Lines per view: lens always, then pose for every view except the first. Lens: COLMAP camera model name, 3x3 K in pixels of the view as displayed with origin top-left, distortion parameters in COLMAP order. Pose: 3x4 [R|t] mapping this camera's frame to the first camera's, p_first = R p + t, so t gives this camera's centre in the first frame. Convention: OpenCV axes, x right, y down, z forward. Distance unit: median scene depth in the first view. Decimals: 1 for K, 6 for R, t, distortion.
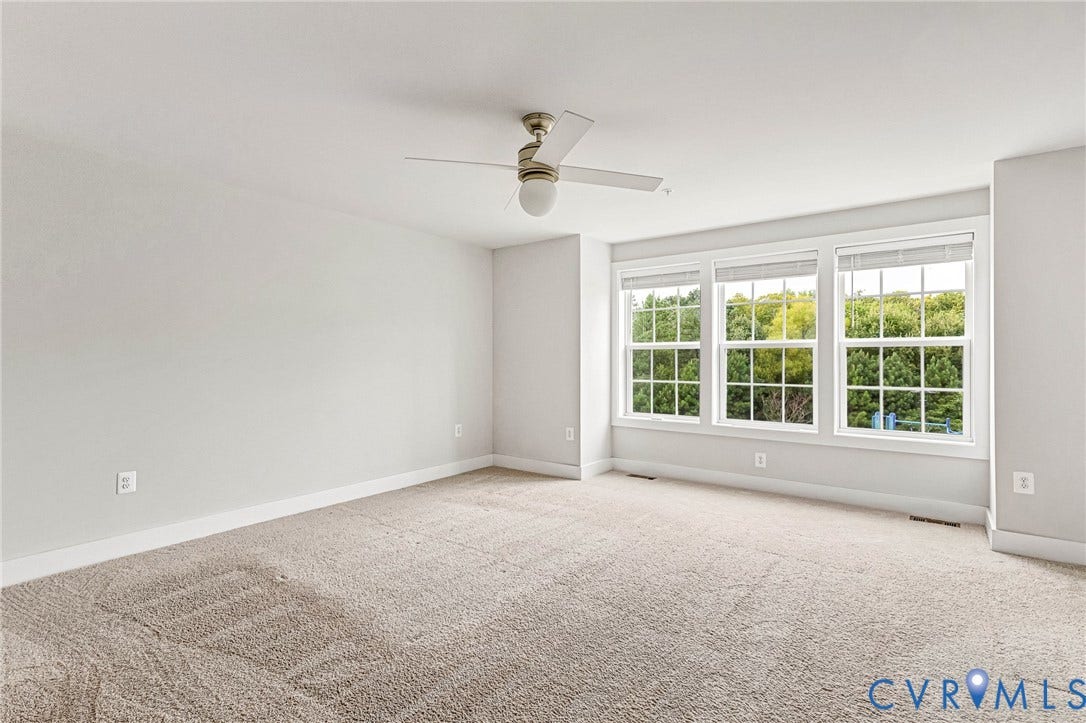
lens RADIAL K [[490.2, 0, 520.1], [0, 490.2, 355.5], [0, 0, 1]] dist [0.001514, -0.000009]
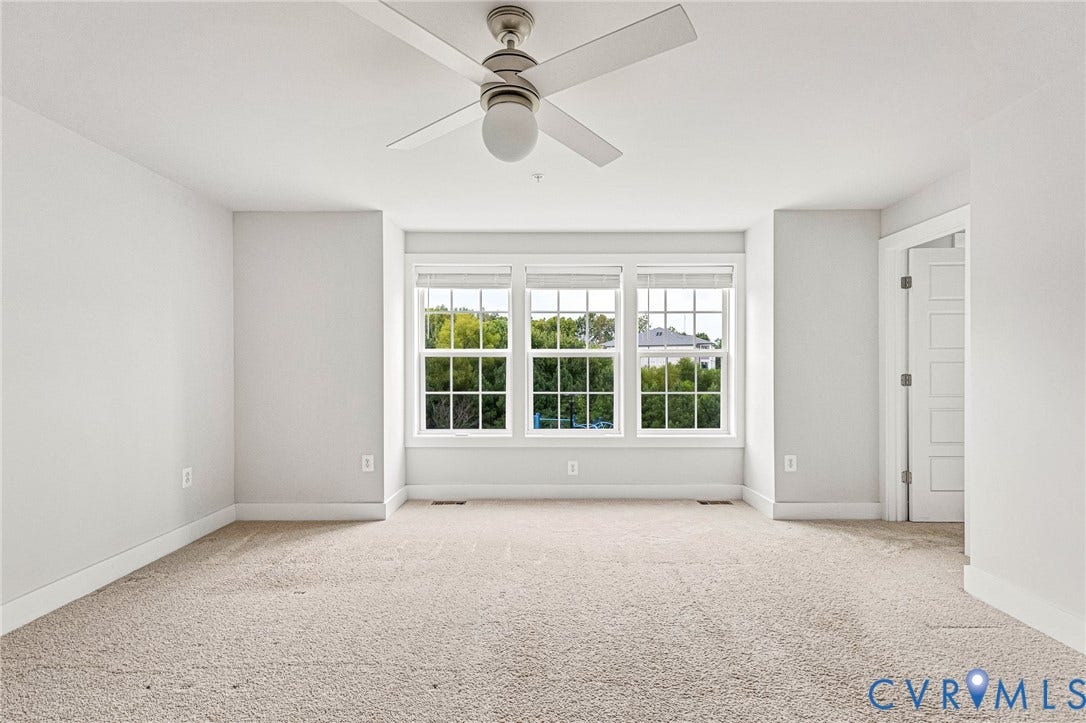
lens RADIAL K [[503.8, 0, 529.1], [0, 503.8, 368.7], [0, 0, 1]] dist [0.008312, -0.000299]
pose [[0.797841, -0.000967, 0.602867, -0.204414], [-0.002921, 0.999981, 0.005470, 0.003374], [-0.602860, -0.006125, 0.797823, 0.225552]]
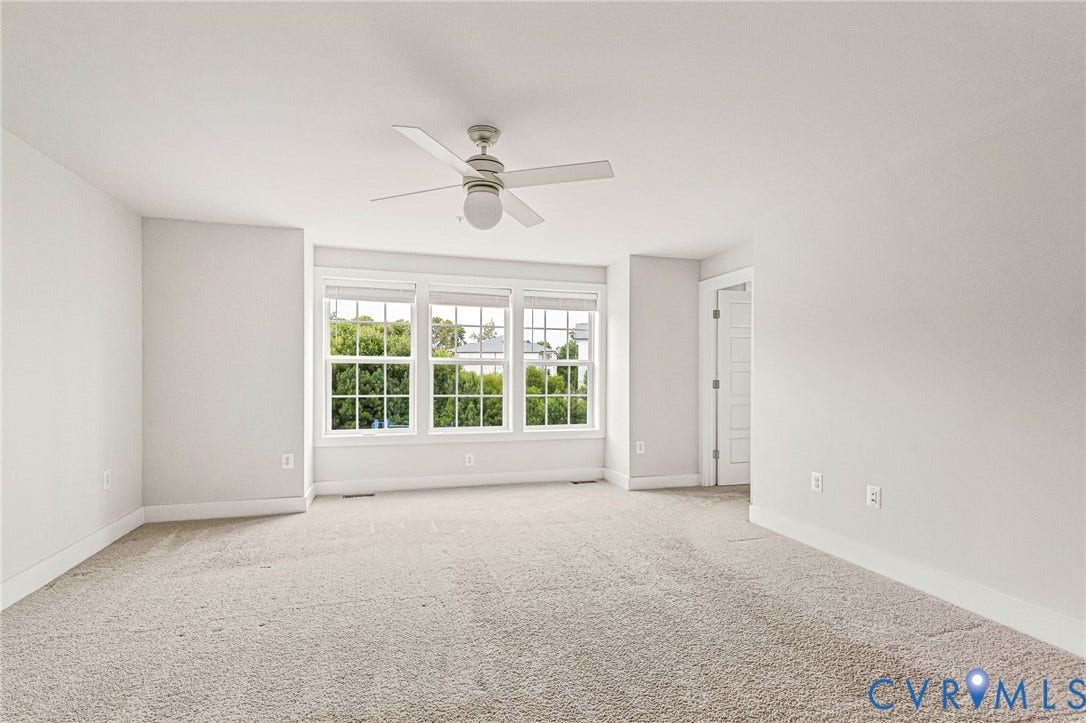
lens RADIAL K [[506.6, 0, 509.1], [0, 506.6, 372.5], [0, 0, 1]] dist [0.003355, -0.000197]
pose [[0.615751, 0.006124, 0.787917, -0.405308], [-0.009712, 0.999953, -0.000182, 0.002847], [-0.787881, -0.007541, 0.615781, 0.176691]]
